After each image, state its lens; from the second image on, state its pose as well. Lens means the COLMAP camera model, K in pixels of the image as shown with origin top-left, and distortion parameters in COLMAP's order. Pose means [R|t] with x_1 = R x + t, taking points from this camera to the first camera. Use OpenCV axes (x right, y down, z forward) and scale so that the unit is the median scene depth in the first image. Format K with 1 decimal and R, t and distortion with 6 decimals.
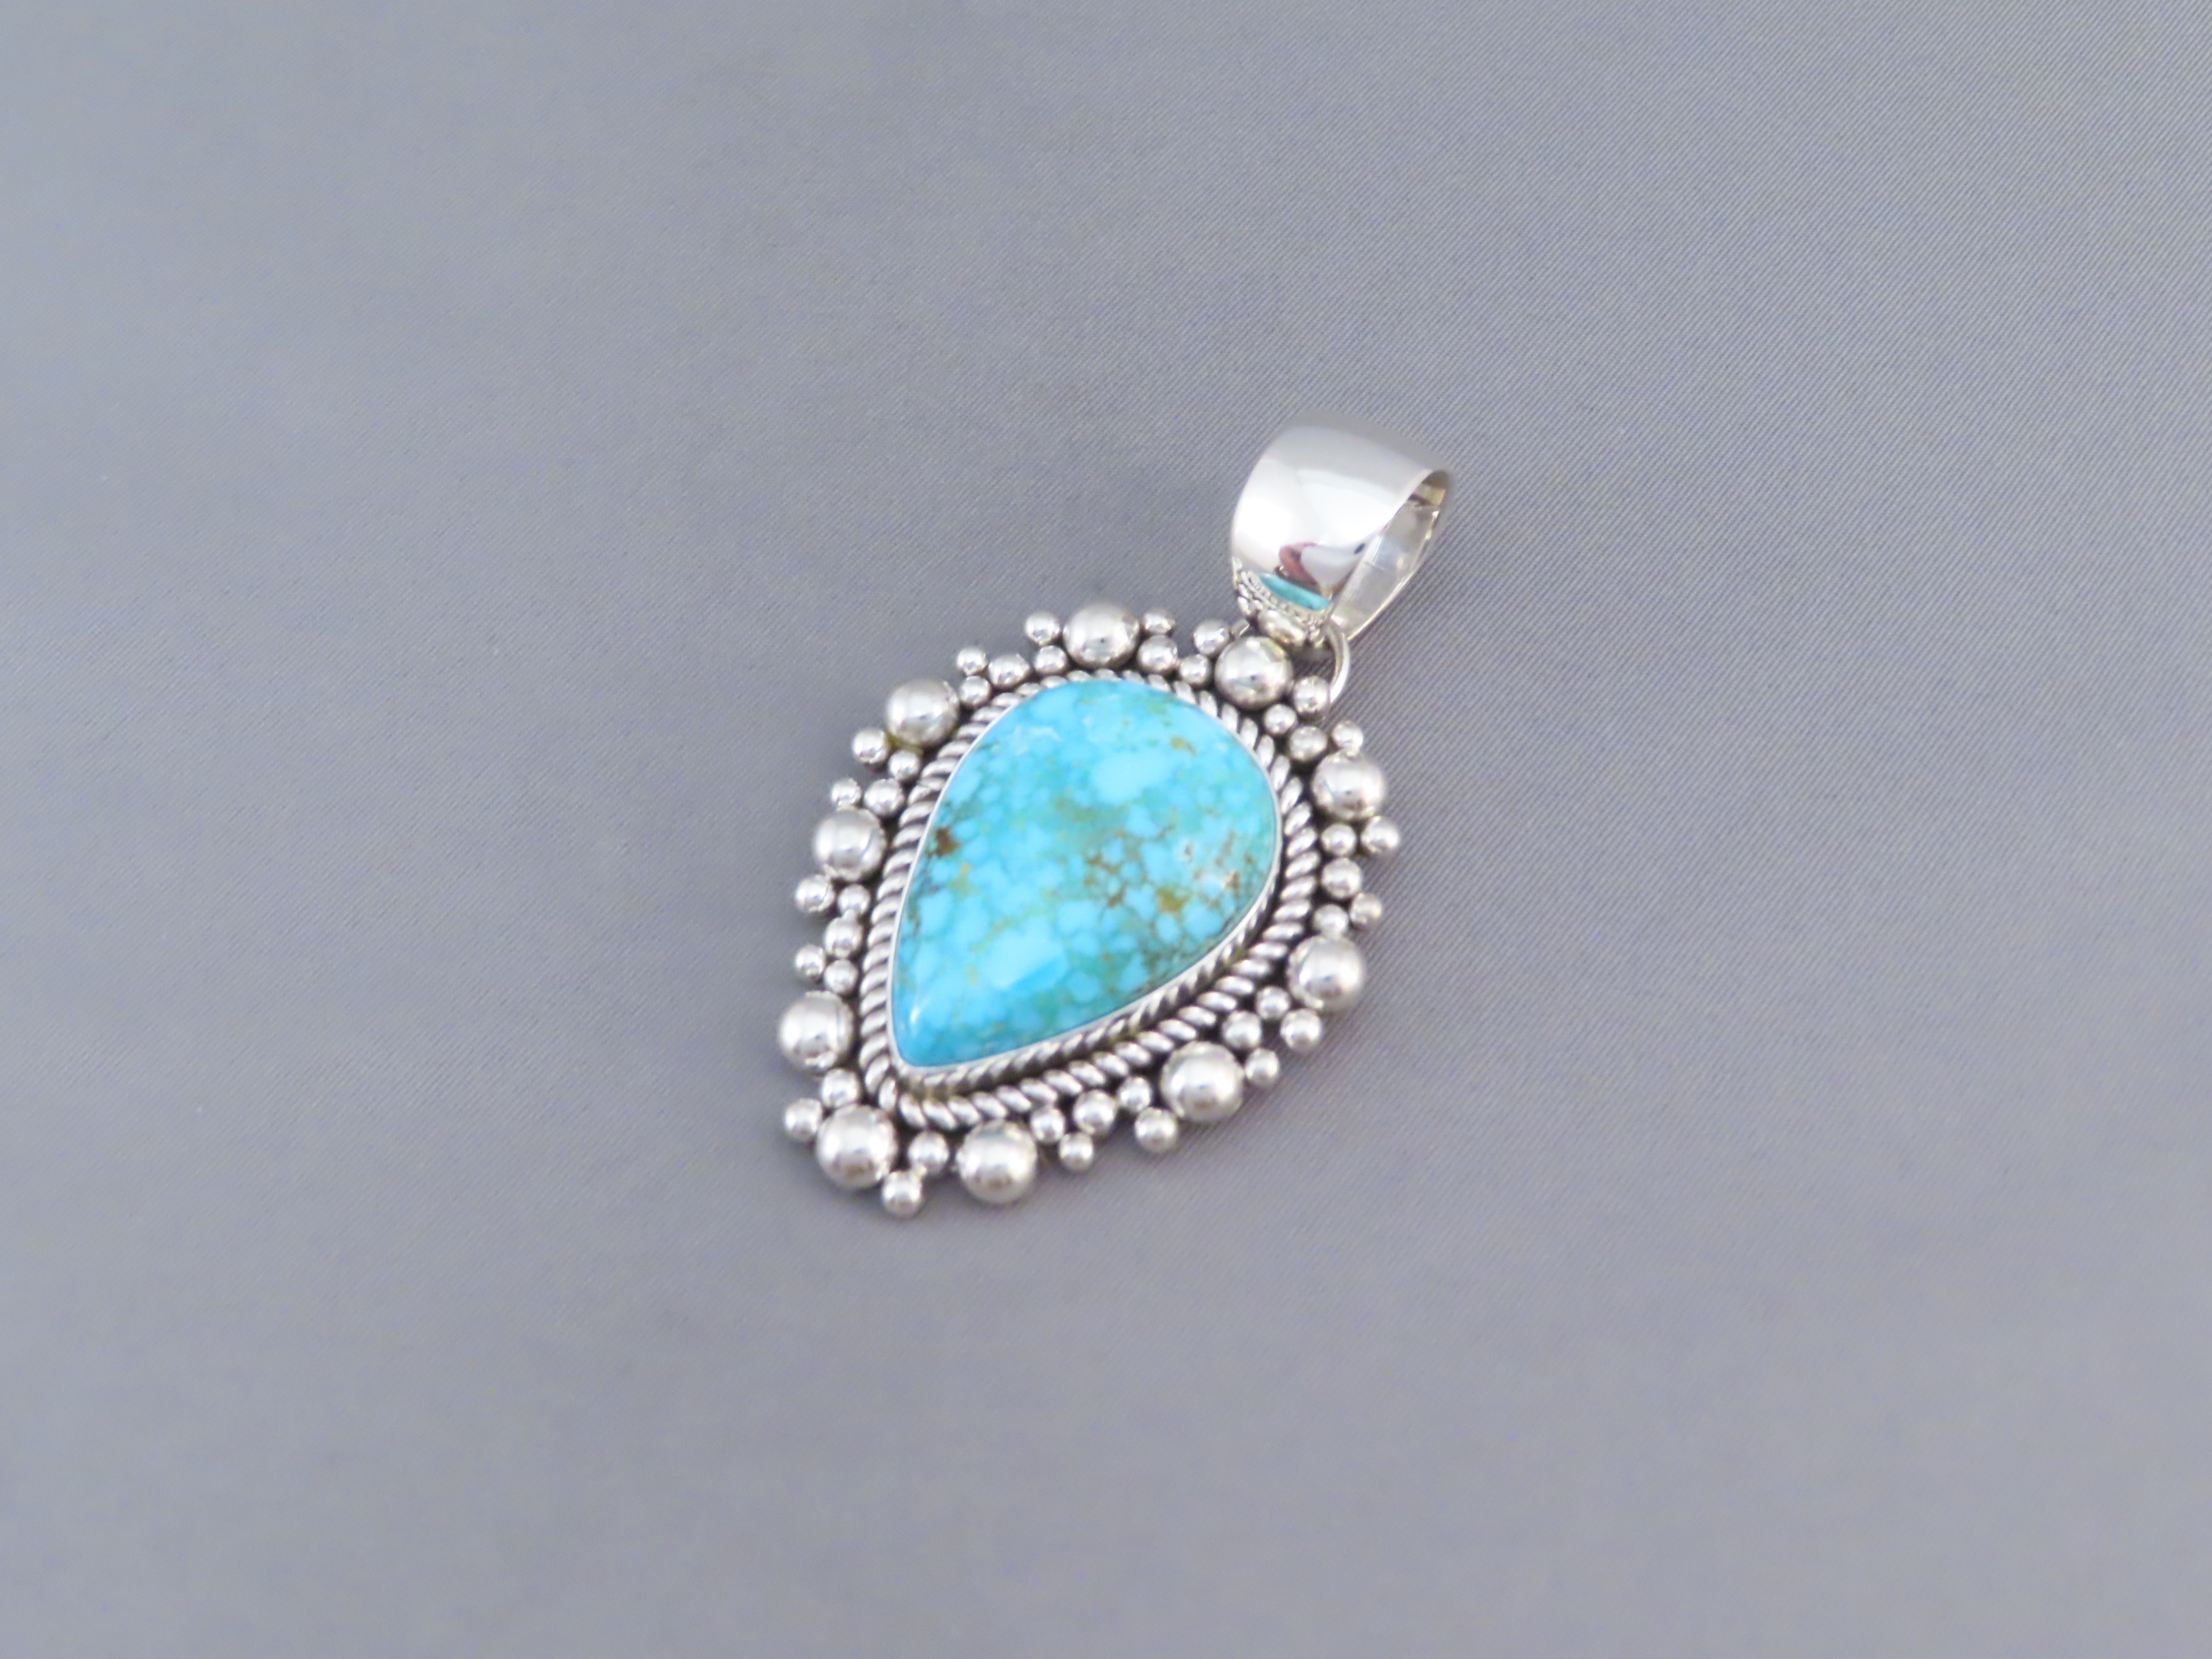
lens RADIAL K [[3172.7, 0, 1110.6], [0, 3172.7, 832.3], [0, 0, 1]] dist [-0.043115, 0.000000]
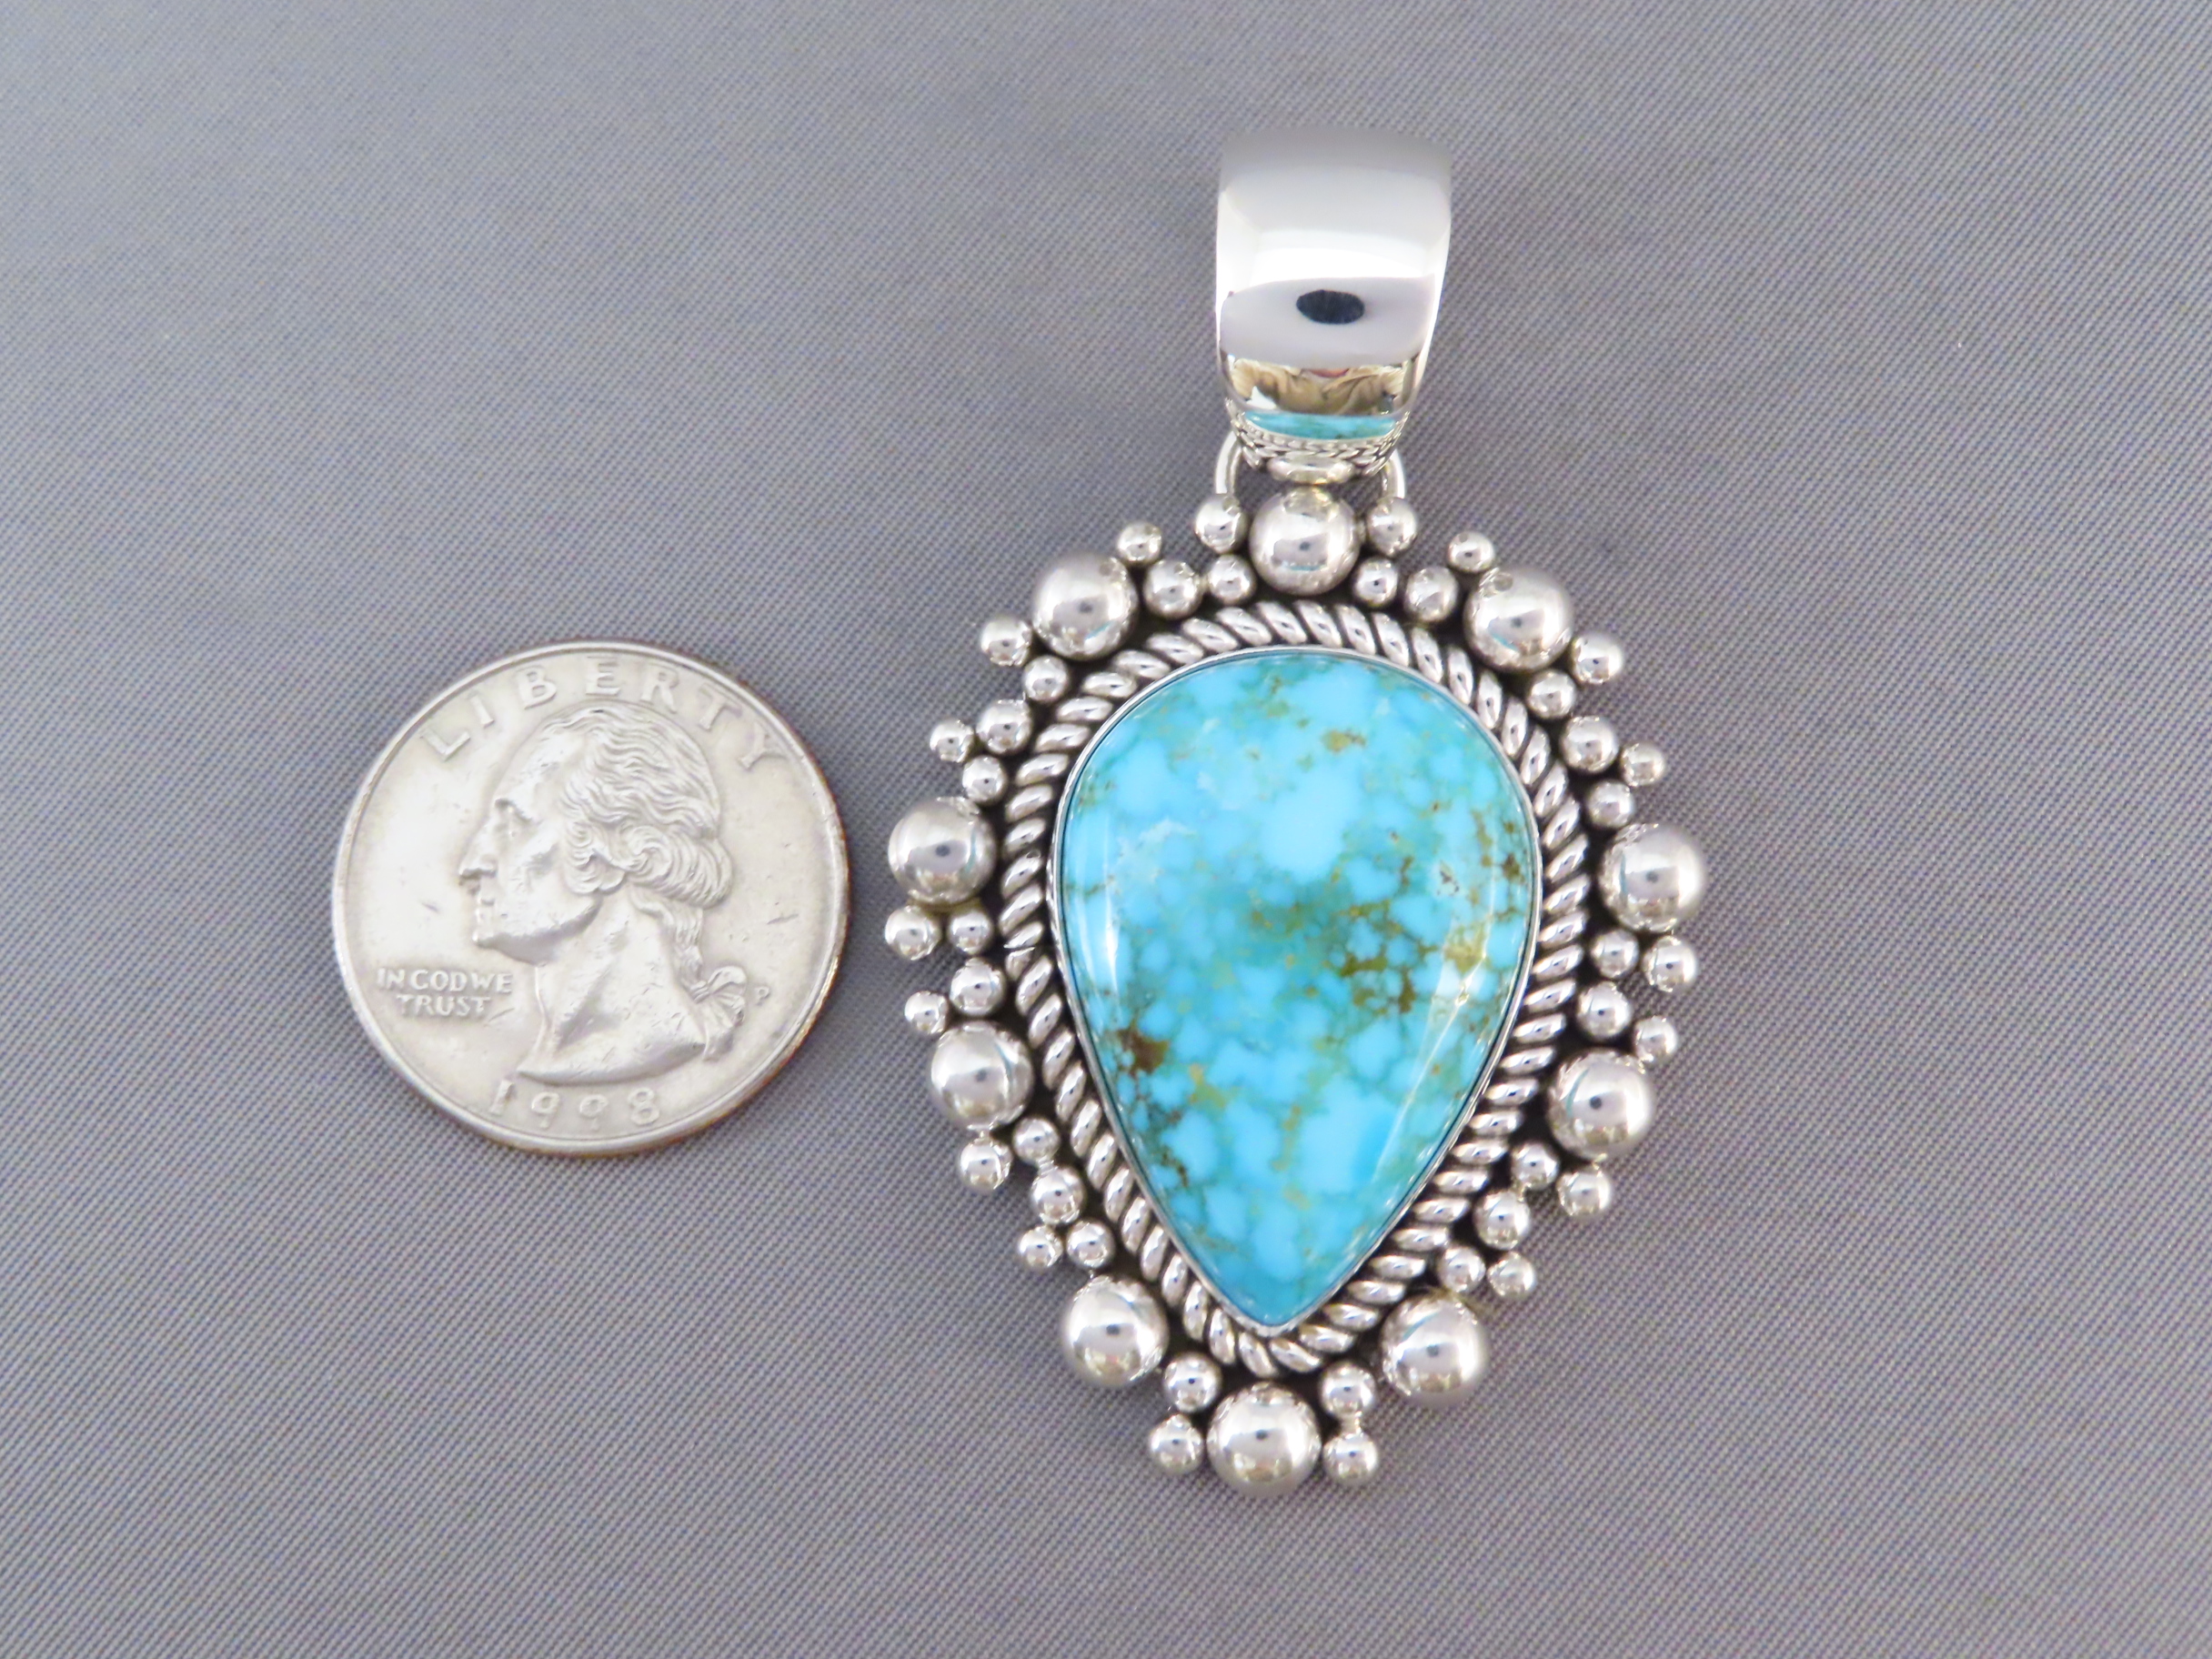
lens RADIAL K [[3172.7, 0, 1089.2], [0, 3172.7, 829.0], [0, 0, 1]] dist [-0.043115, 0.000000]
pose [[0.823684, -0.564166, 0.057115, -0.074910], [0.507755, 0.778643, 0.368646, -0.301456], [-0.252449, -0.274647, 0.927814, 0.362510]]
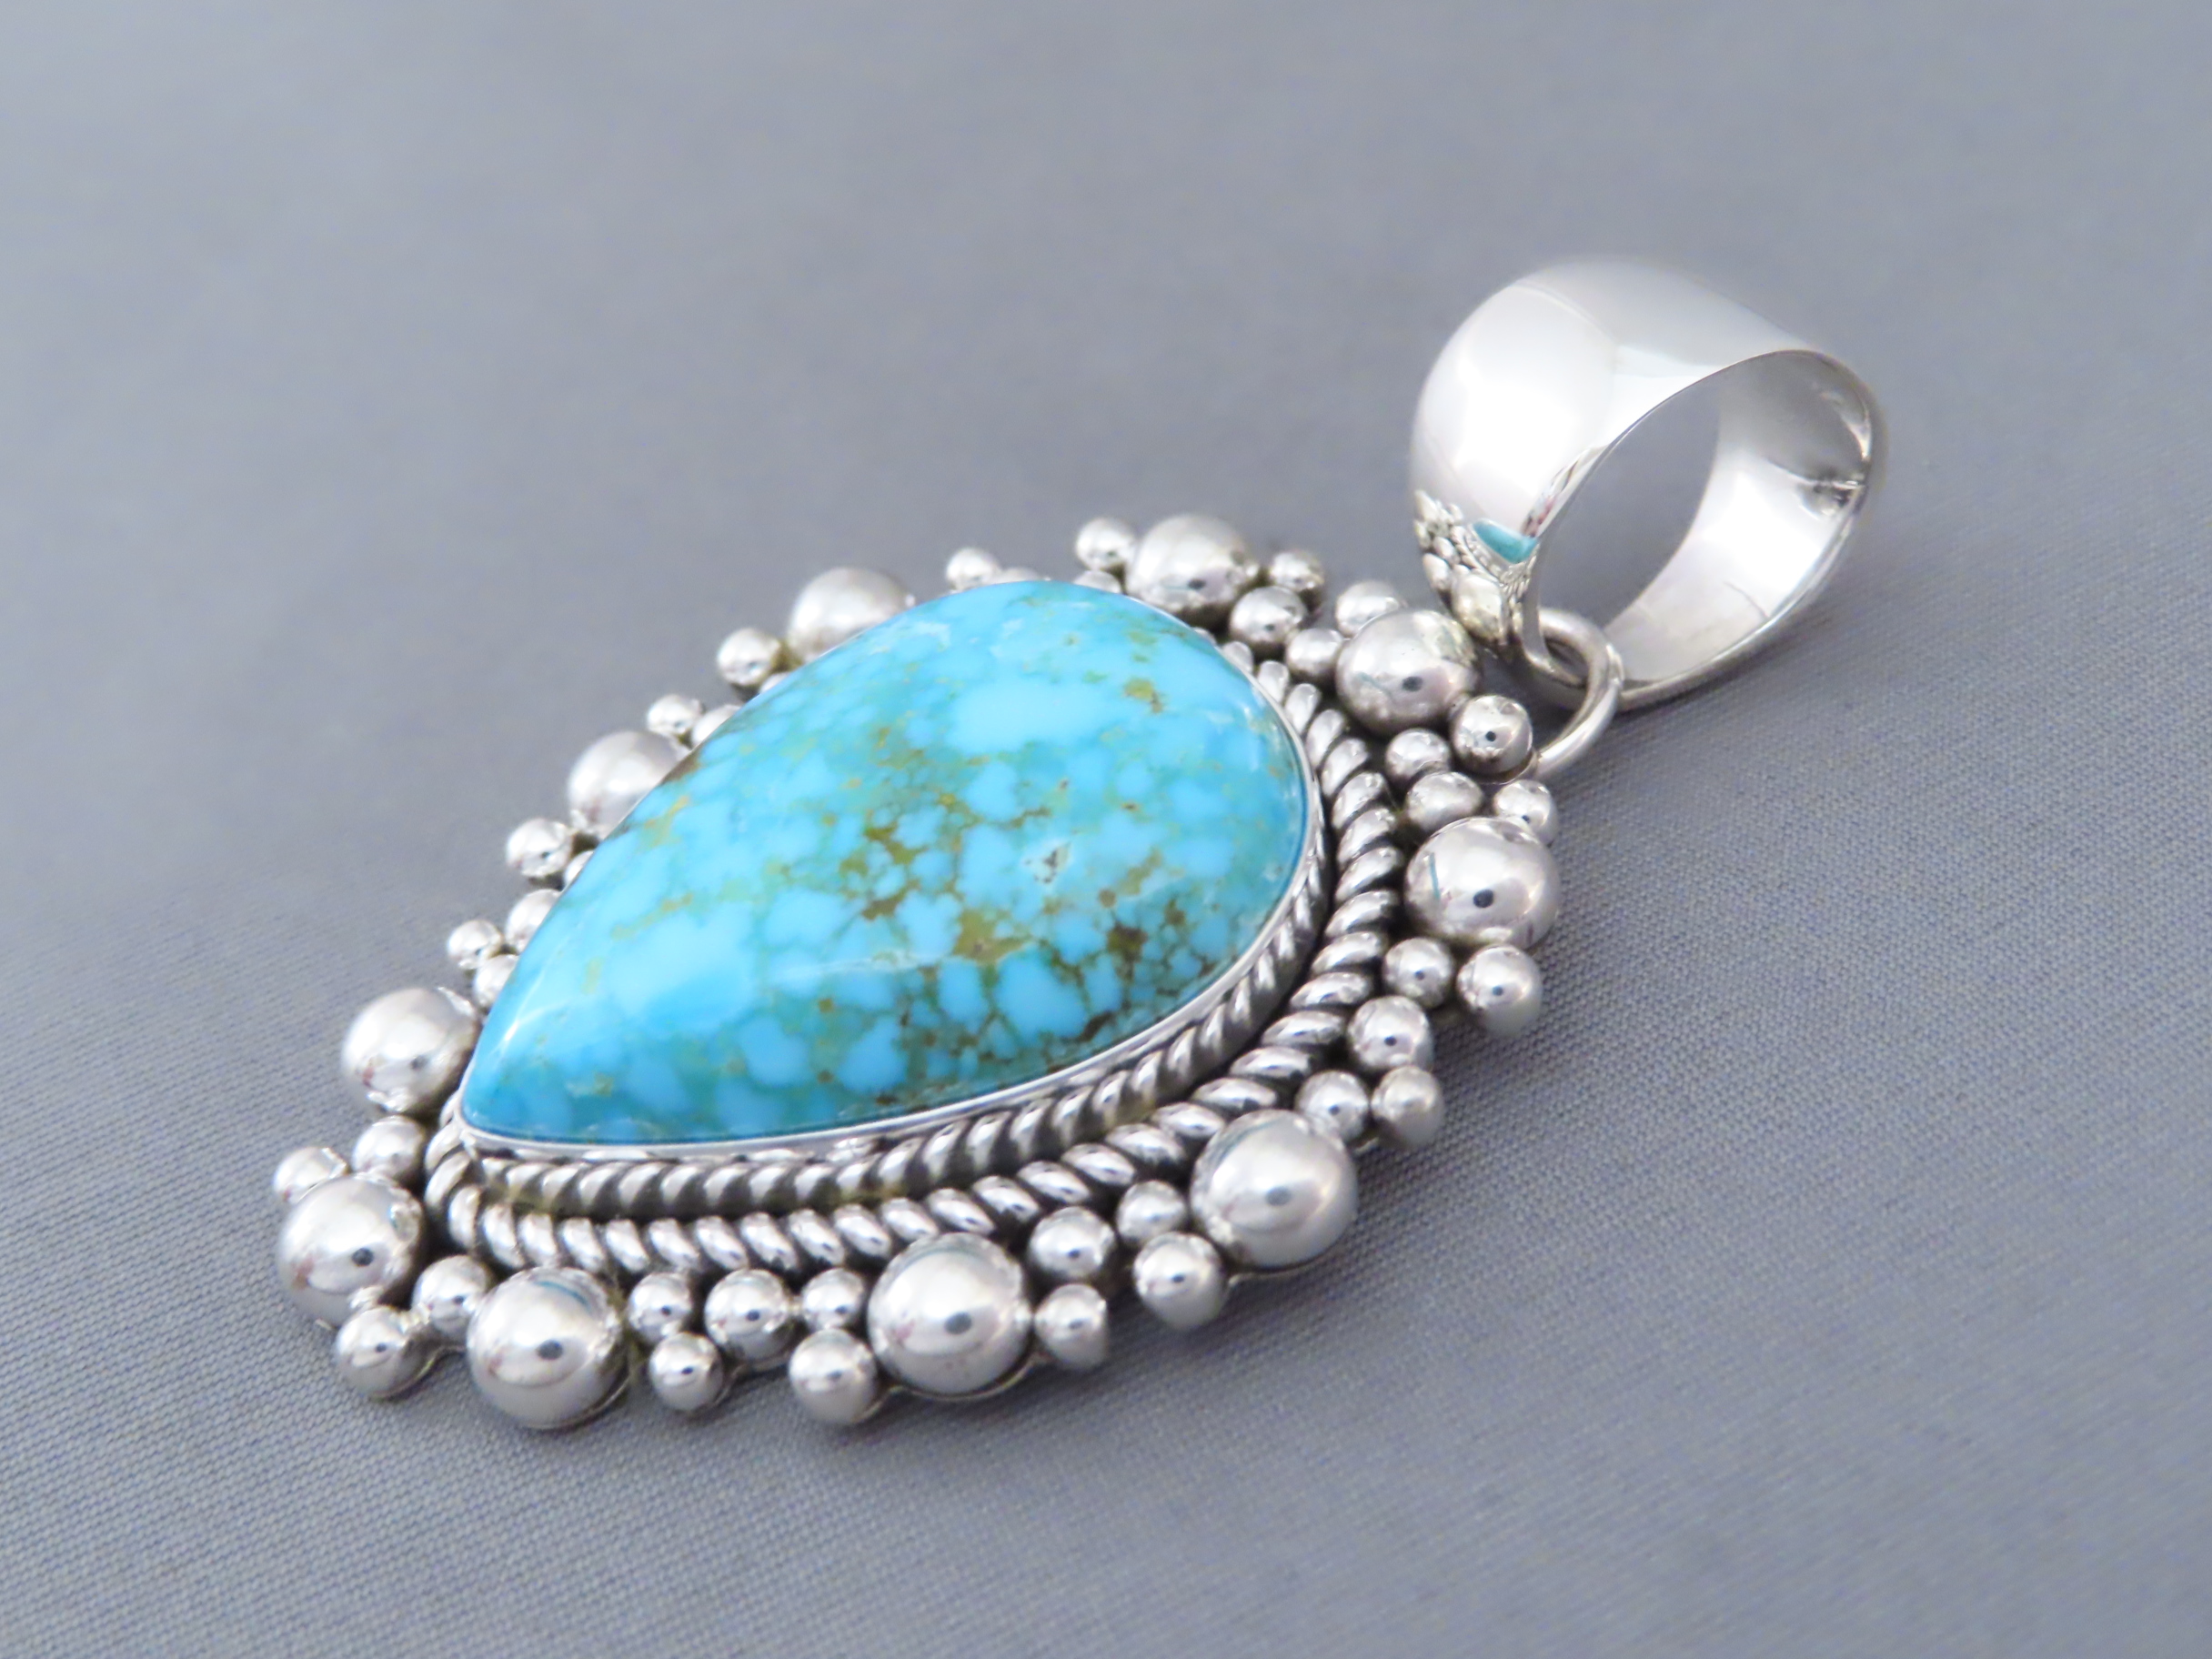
lens RADIAL K [[3172.7, 0, 1109.3], [0, 3172.7, 829.7], [0, 0, 1]] dist [-0.043115, 0.000000]
pose [[0.895238, 0.214493, -0.390566, 0.228297], [-0.293110, 0.943658, -0.153610, 0.076193], [0.335613, 0.251996, 0.907668, 0.534636]]
